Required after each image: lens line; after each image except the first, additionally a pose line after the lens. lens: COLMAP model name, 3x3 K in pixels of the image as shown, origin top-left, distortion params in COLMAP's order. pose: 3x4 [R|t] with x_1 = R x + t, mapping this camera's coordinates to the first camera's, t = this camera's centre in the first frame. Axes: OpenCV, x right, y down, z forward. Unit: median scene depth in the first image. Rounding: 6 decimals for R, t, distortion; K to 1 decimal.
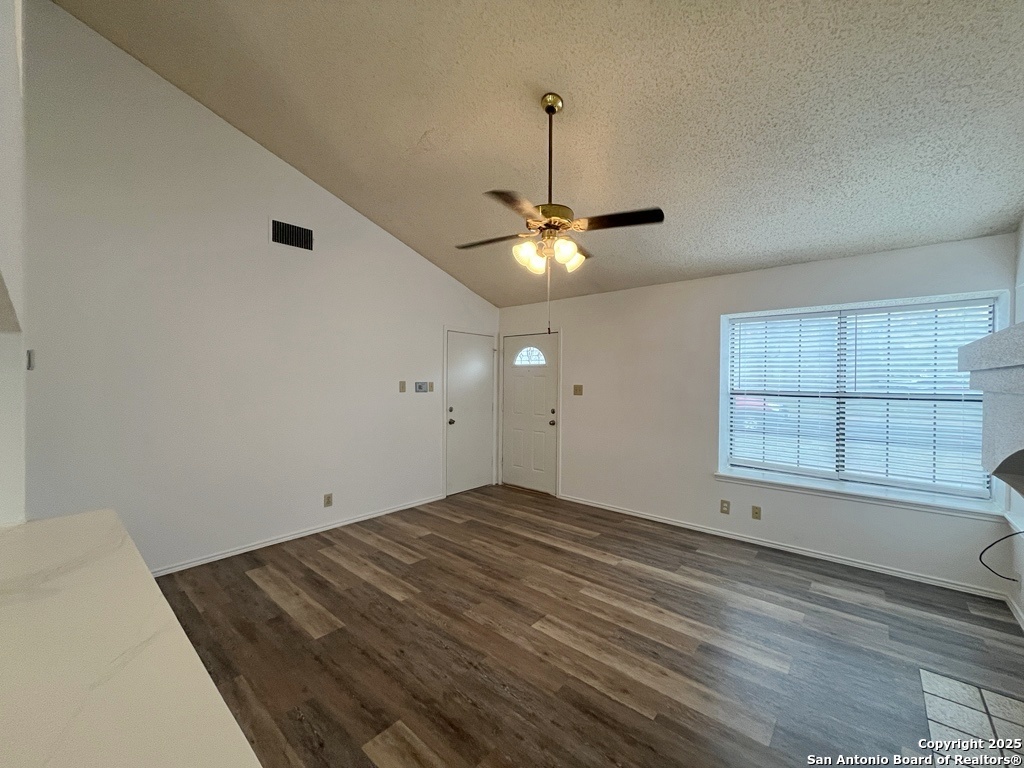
lens RADIAL K [[412.5, 0, 514.8], [0, 412.5, 386.0], [0, 0, 1]] dist [-0.001639, -0.000472]
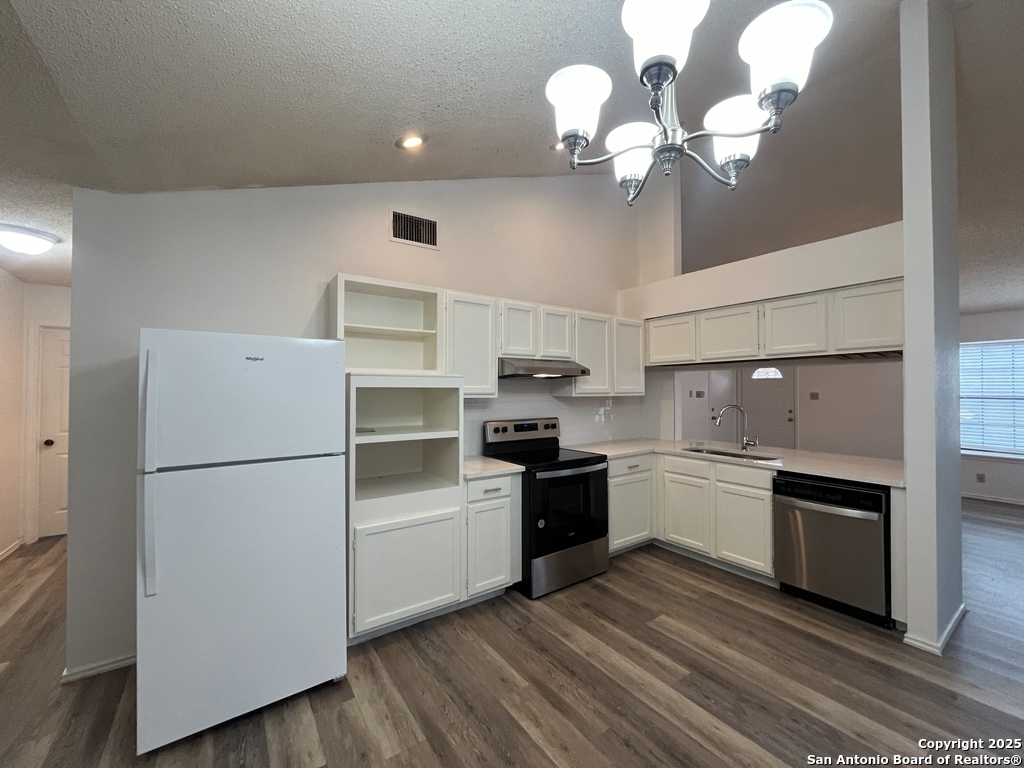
lens RADIAL K [[412.5, 0, 514.8], [0, 412.5, 386.0], [0, 0, 1]] dist [-0.001639, -0.000472]
pose [[0.970354, -0.009247, -0.241511, -0.728275], [0.002482, 0.999596, -0.028301, 0.018705], [0.241676, 0.026862, 0.969985, -0.906113]]
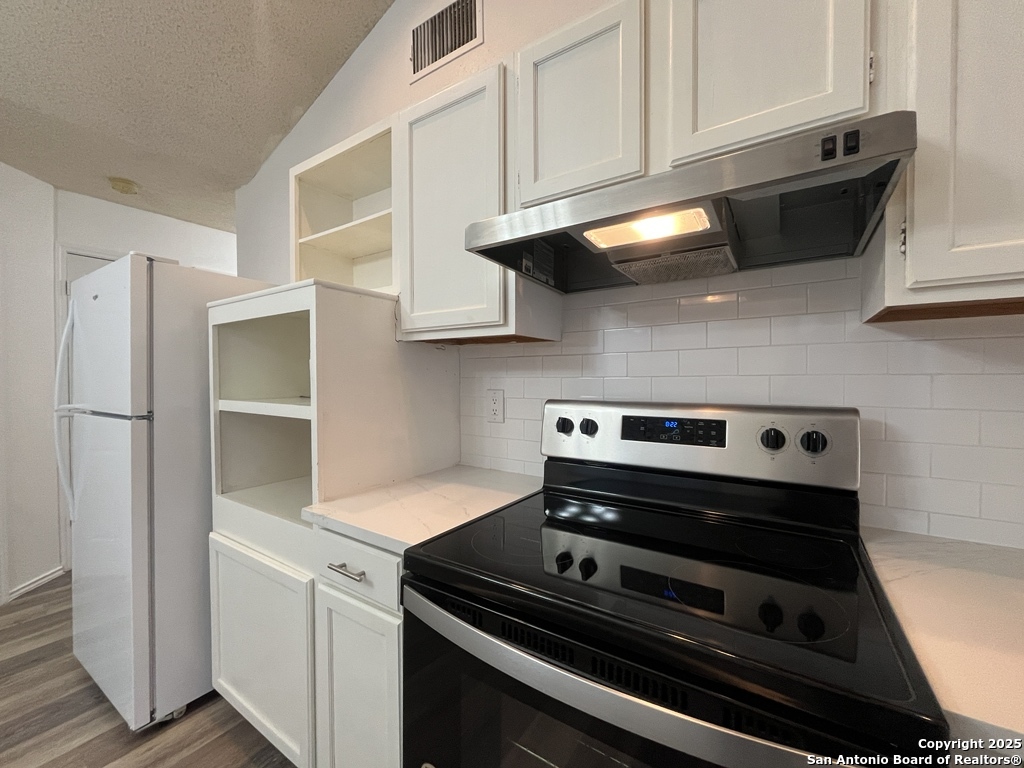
lens RADIAL K [[412.5, 0, 514.8], [0, 412.5, 386.0], [0, 0, 1]] dist [-0.001639, -0.000472]
pose [[0.130157, 0.019737, -0.991297, -0.654871], [-0.012200, 0.999758, 0.018304, 0.054469], [0.991418, 0.009712, 0.130366, -0.068307]]
